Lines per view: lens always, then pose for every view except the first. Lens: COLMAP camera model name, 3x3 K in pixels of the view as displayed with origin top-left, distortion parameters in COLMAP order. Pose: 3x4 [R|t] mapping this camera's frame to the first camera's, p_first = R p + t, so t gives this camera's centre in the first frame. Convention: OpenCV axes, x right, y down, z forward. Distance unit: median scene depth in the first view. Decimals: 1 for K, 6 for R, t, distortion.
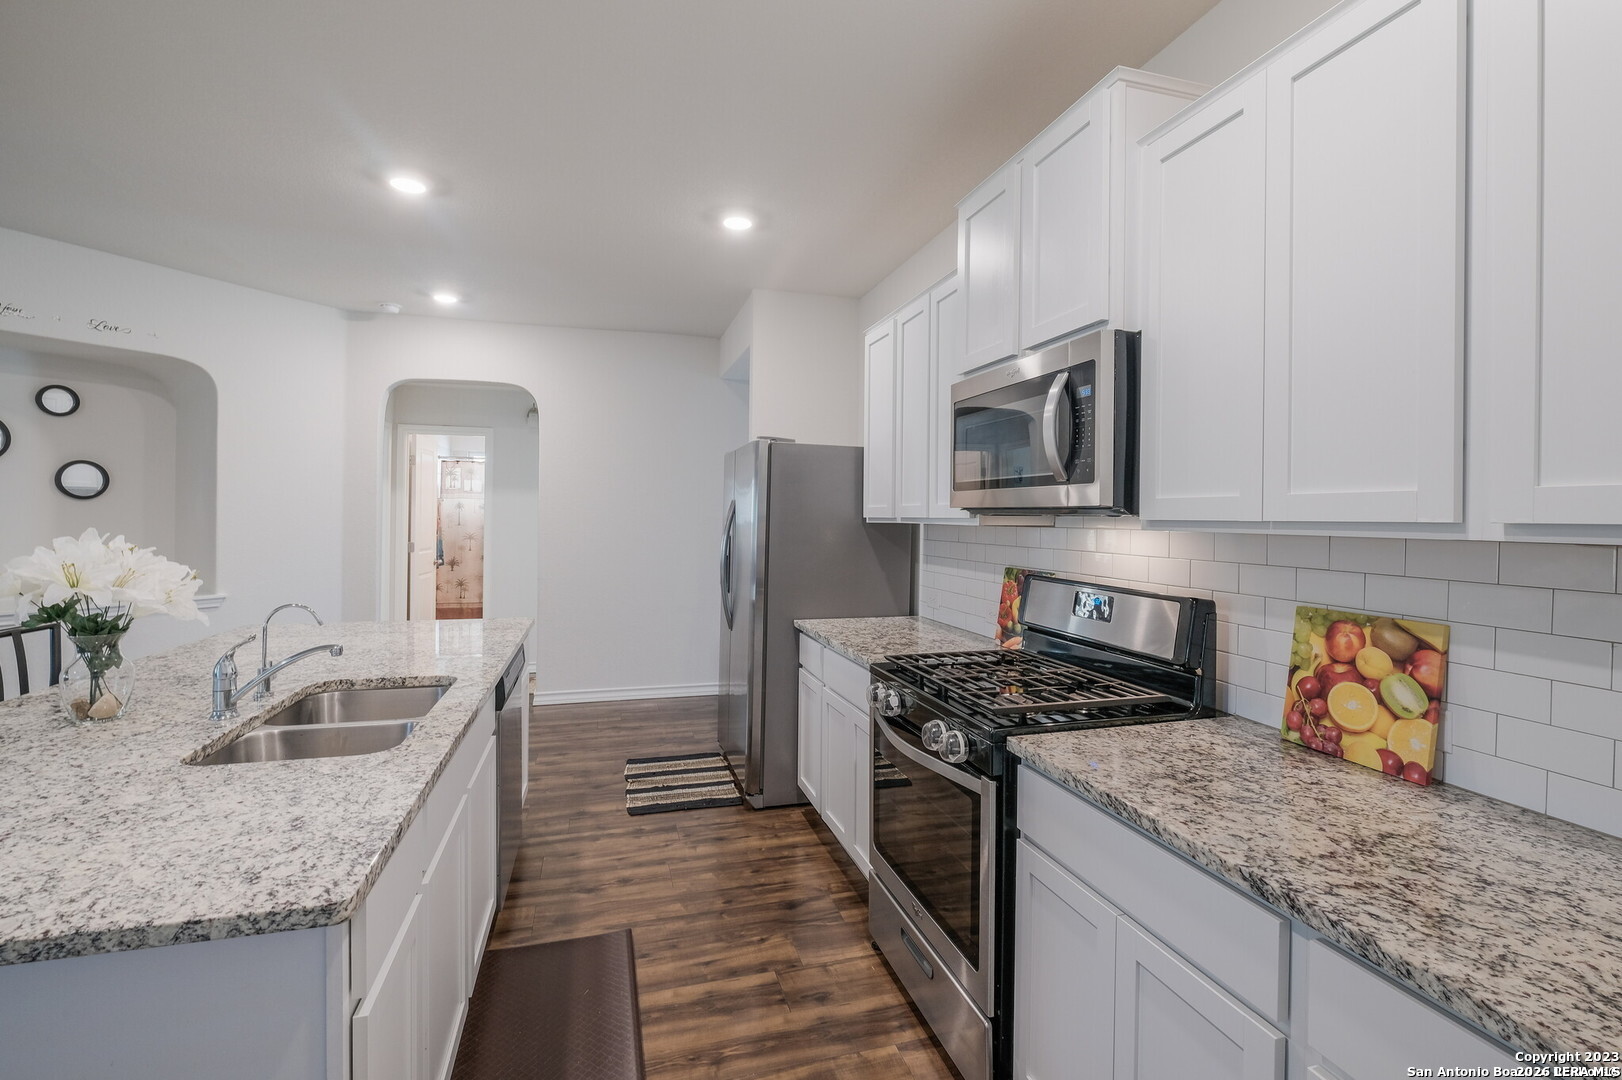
lens RADIAL K [[711.0, 0, 813.2], [0, 711.0, 525.3], [0, 0, 1]] dist [-0.002692, -0.001327]
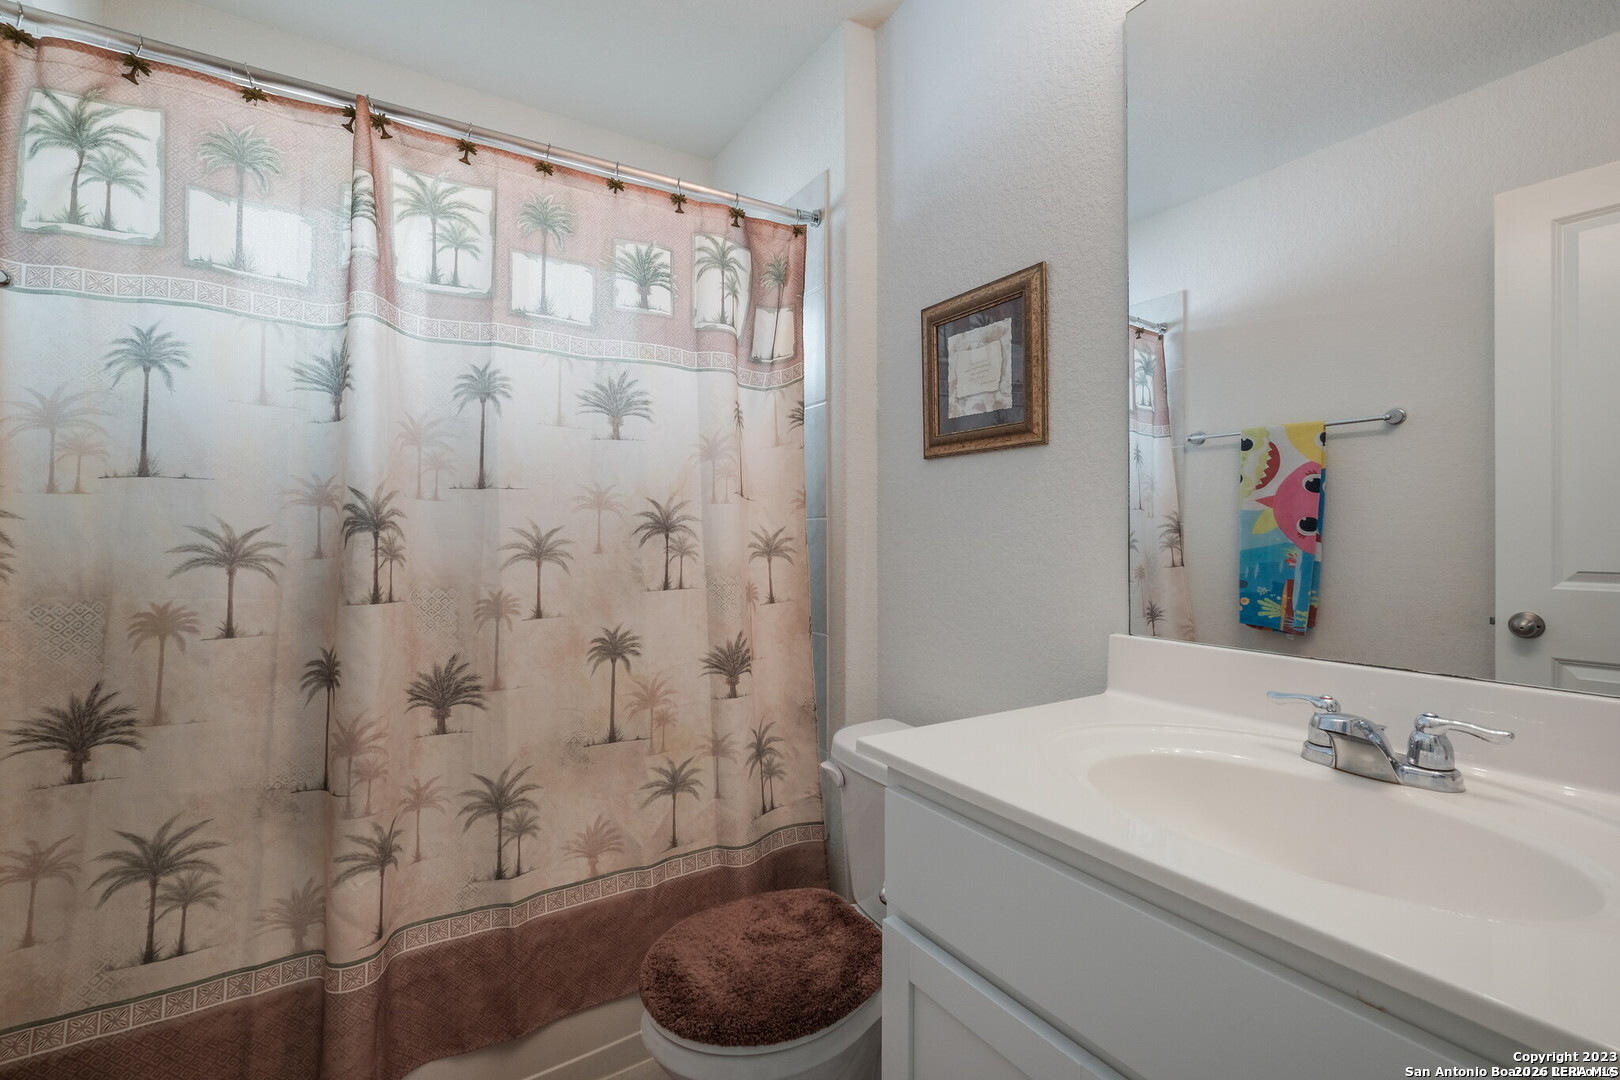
lens RADIAL K [[710.1, 0, 811.3], [0, 710.1, 529.2], [0, 0, 1]] dist [-0.002692, -0.001327]
pose [[0.962573, -0.003301, 0.271002, -0.400618], [0.010211, 0.999658, -0.024092, 0.016351], [-0.270829, 0.025958, 0.962277, 0.813490]]
